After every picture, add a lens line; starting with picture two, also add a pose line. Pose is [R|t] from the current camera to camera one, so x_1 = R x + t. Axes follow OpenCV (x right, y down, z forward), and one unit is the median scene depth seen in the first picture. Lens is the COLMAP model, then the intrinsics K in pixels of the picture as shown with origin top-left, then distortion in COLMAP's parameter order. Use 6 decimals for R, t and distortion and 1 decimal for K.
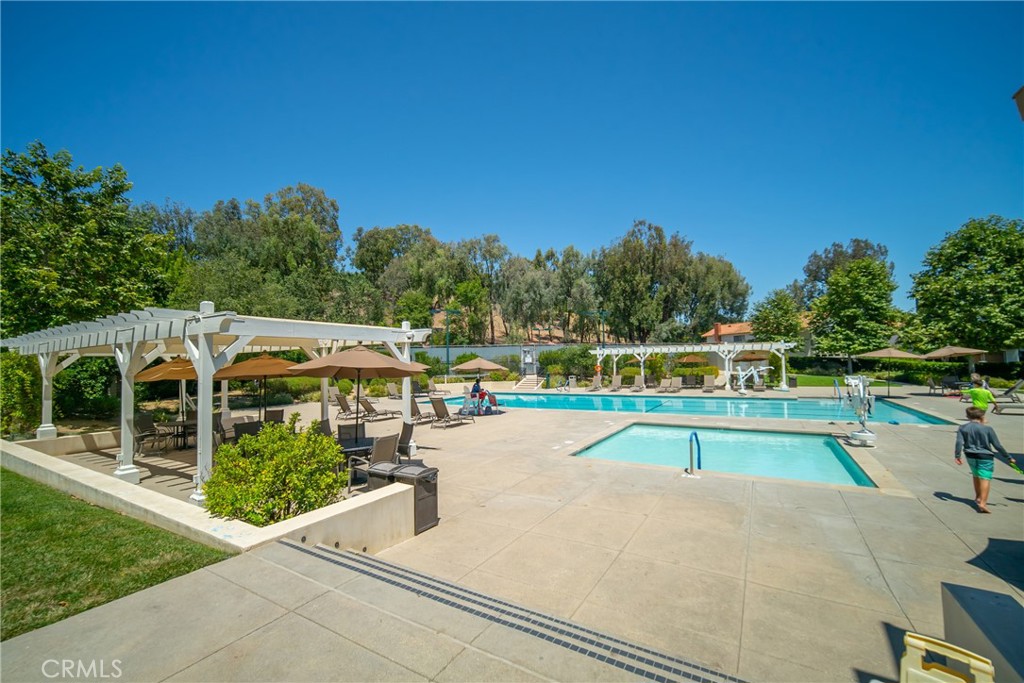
lens RADIAL K [[425.3, 0, 512.8], [0, 425.3, 341.5], [0, 0, 1]] dist [0.000068, -0.001339]
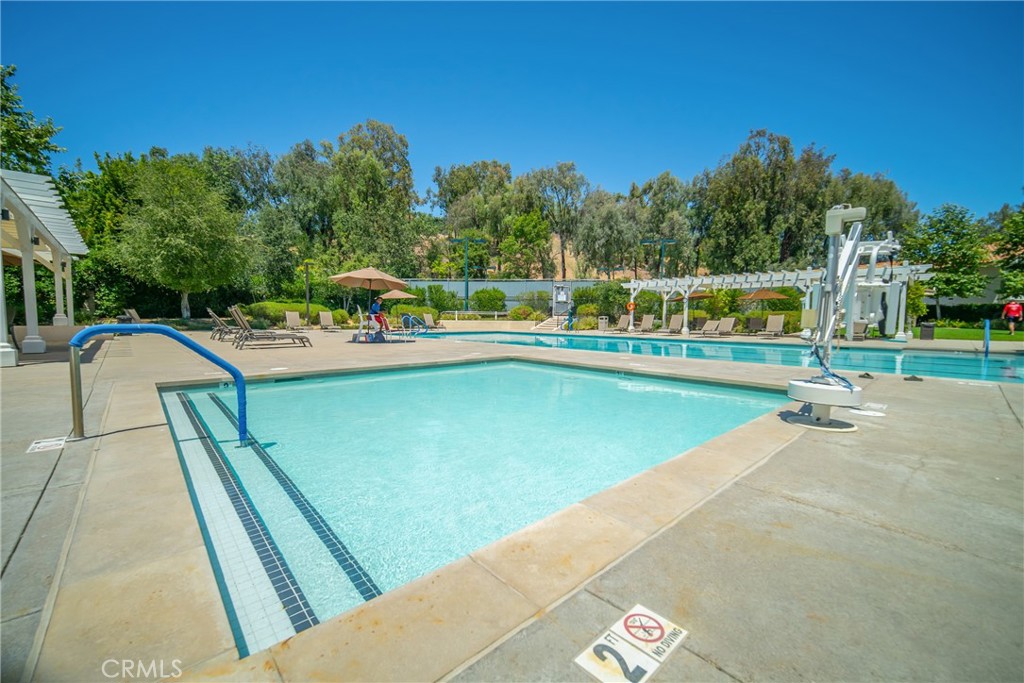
lens RADIAL K [[425.3, 0, 510.9], [0, 425.3, 343.5], [0, 0, 1]] dist [0.000068, -0.001339]
pose [[0.960363, 0.047374, -0.274699, 0.103223], [-0.016407, 0.993351, 0.113951, 0.022812], [0.278271, -0.104927, 0.954754, 0.094183]]
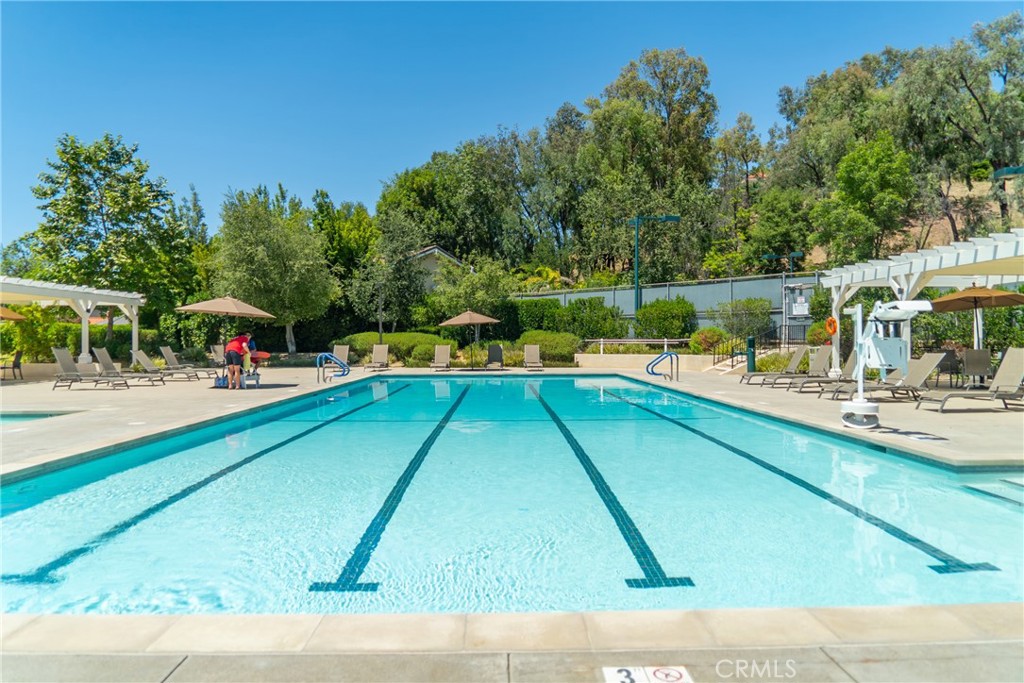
lens RADIAL K [[683.6, 0, 515.9], [0, 683.6, 340.4], [0, 0, 1]] dist [-0.004834, -0.000414]
pose [[0.532960, 0.018642, -0.845935, 0.271938], [0.034995, 0.998416, 0.044050, 0.020521], [0.845416, -0.053081, 0.531464, 0.233955]]
